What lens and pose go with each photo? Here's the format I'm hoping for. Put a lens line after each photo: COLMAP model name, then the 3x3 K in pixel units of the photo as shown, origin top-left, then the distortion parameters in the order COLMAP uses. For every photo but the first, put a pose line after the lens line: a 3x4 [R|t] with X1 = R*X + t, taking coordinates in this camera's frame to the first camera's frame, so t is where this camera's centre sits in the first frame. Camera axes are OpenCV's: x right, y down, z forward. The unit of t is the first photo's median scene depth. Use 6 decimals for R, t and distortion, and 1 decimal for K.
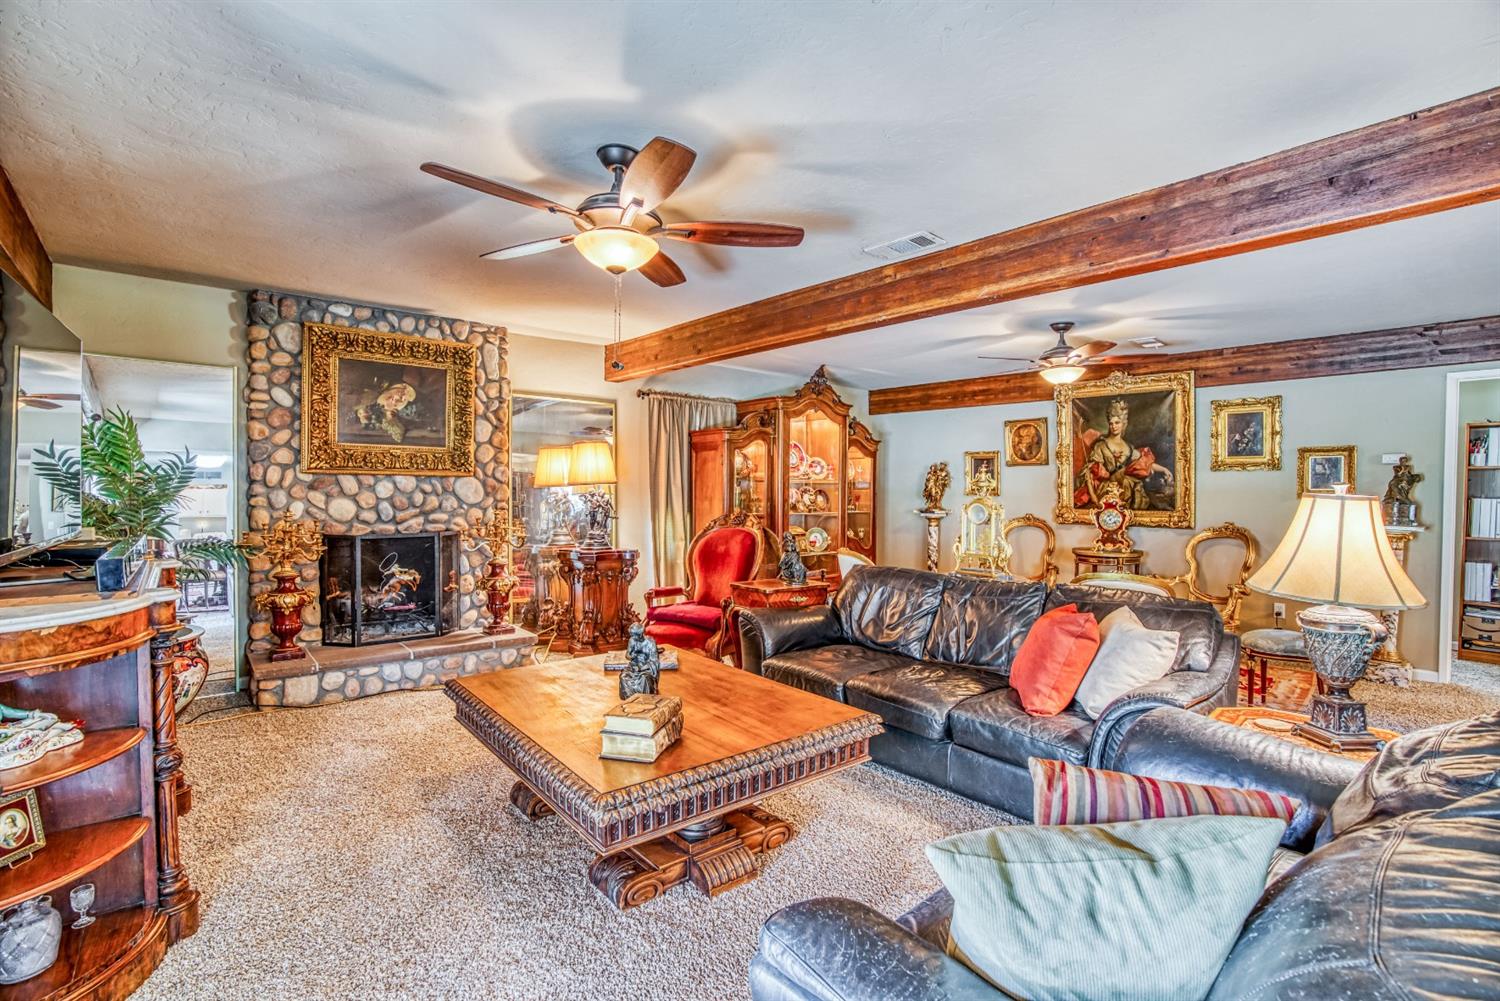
lens RADIAL K [[690.0, 0, 743.0], [0, 690.0, 498.4], [0, 0, 1]] dist [-0.003330, -0.000212]
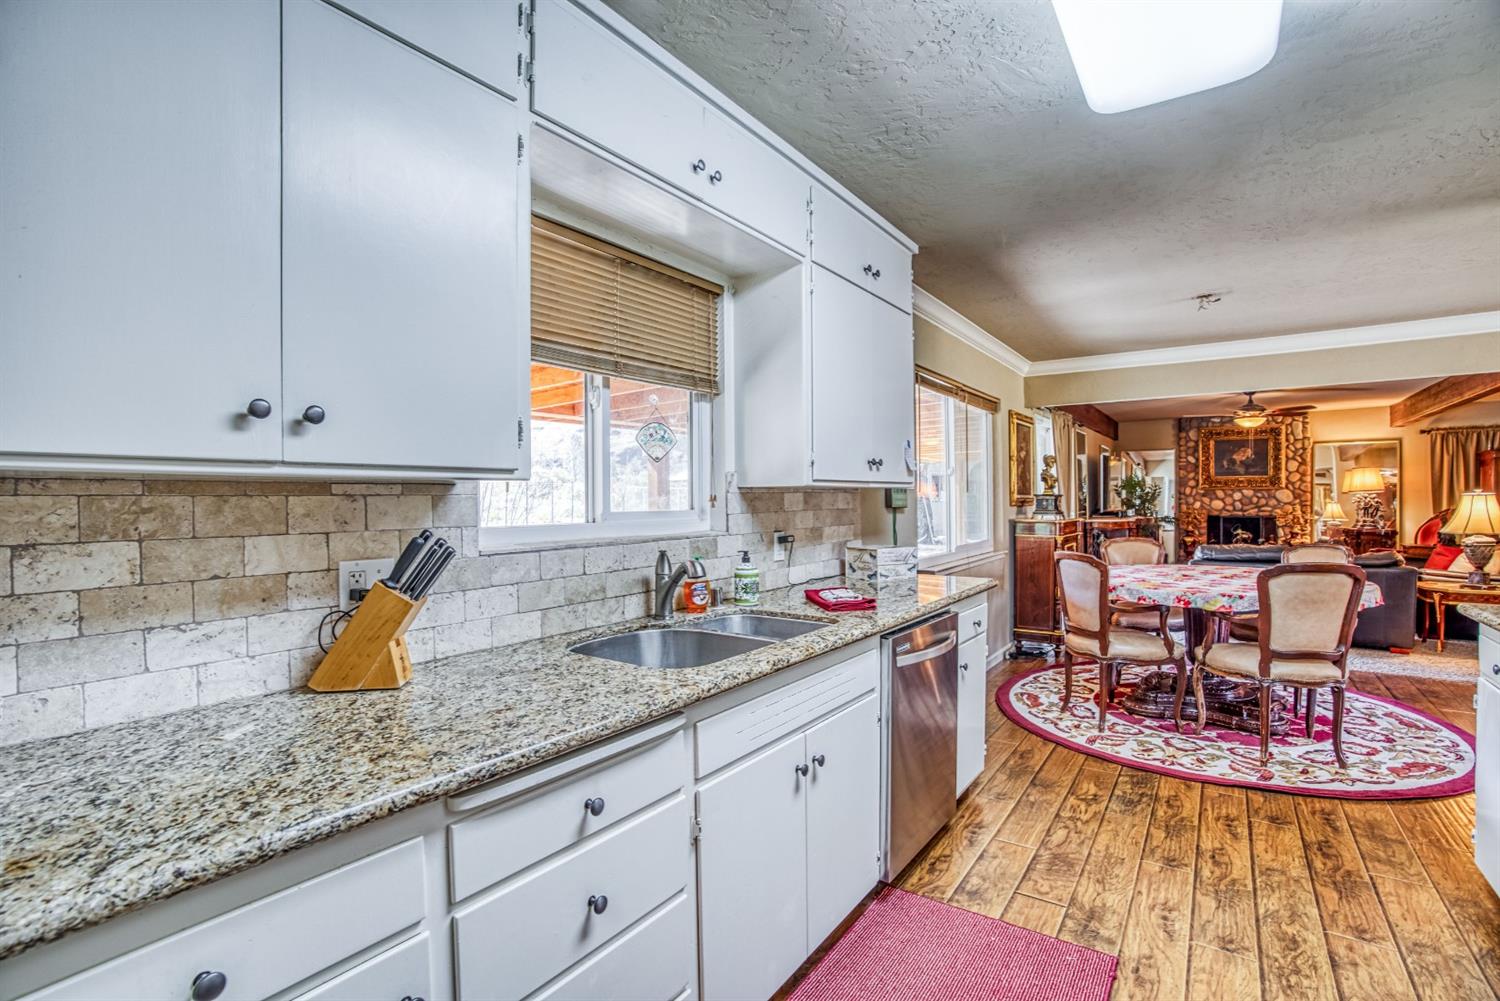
lens RADIAL K [[690.0, 0, 744.3], [0, 690.0, 501.0], [0, 0, 1]] dist [-0.003330, -0.000212]
pose [[0.252800, -0.004140, -0.967510, 1.236756], [-0.002068, 0.999986, -0.004820, 0.016905], [0.967516, 0.003219, 0.252788, -1.107028]]
